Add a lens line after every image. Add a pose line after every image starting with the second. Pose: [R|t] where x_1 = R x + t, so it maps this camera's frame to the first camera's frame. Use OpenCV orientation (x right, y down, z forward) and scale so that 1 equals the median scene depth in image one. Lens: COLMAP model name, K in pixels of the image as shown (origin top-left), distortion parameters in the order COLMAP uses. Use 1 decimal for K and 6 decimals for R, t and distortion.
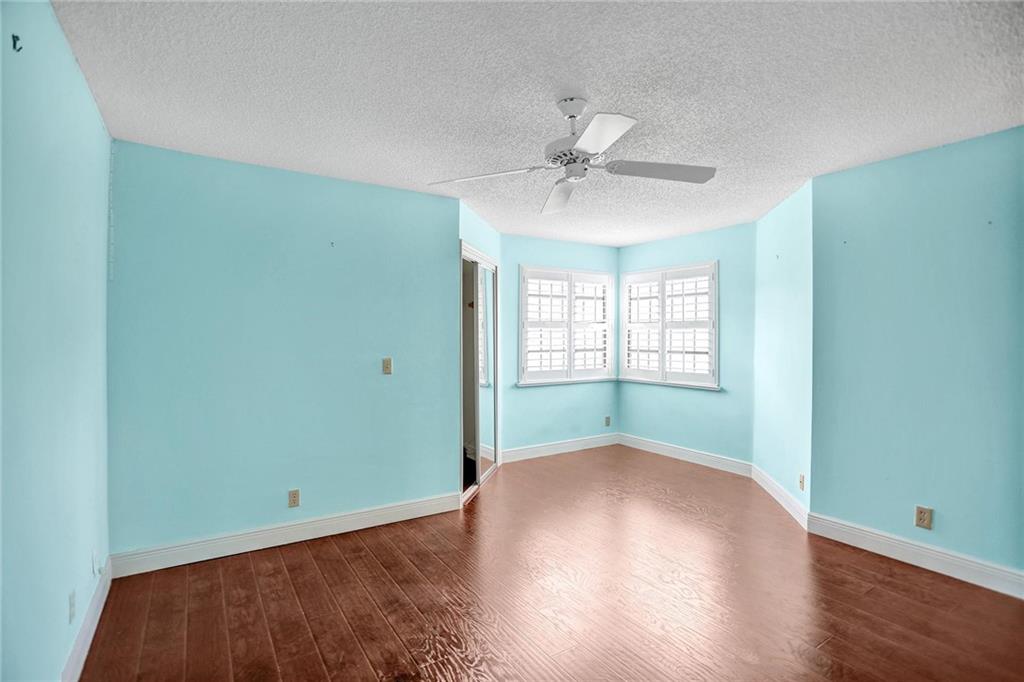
lens RADIAL K [[500.6, 0, 489.3], [0, 500.6, 342.4], [0, 0, 1]] dist [-0.002367, -0.000208]
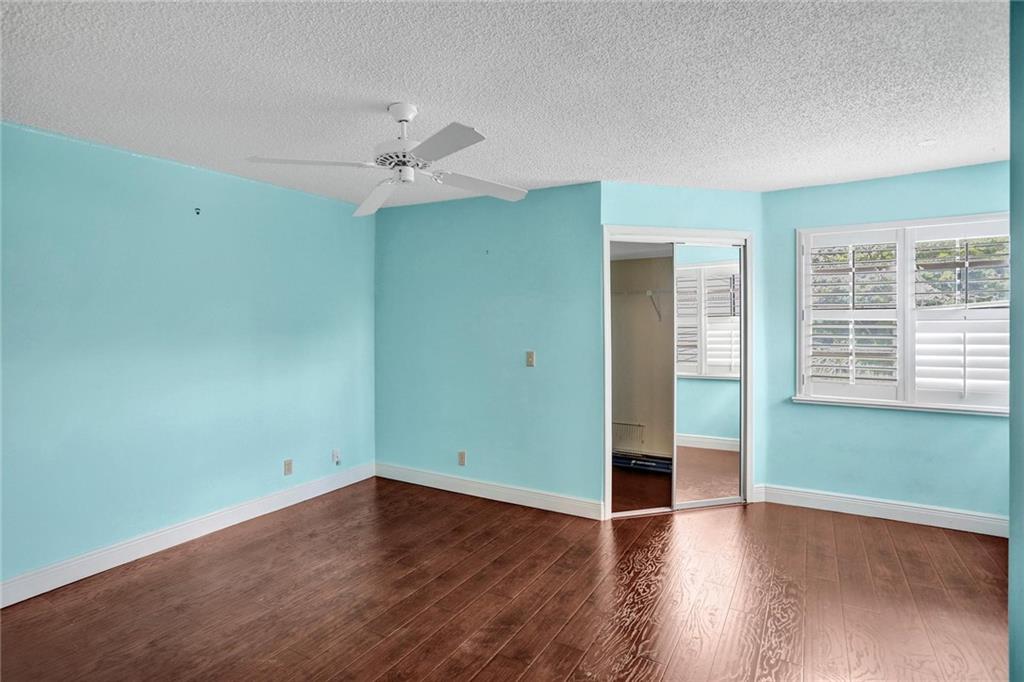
lens RADIAL K [[515.0, 0, 513.4], [0, 515.0, 328.6], [0, 0, 1]] dist [-0.047599, 0.000188]
pose [[0.488183, 0.003905, -0.872732, 0.772482], [-0.012892, 0.999913, -0.002738, -0.014149], [0.872646, 0.012588, 0.488191, 0.458842]]
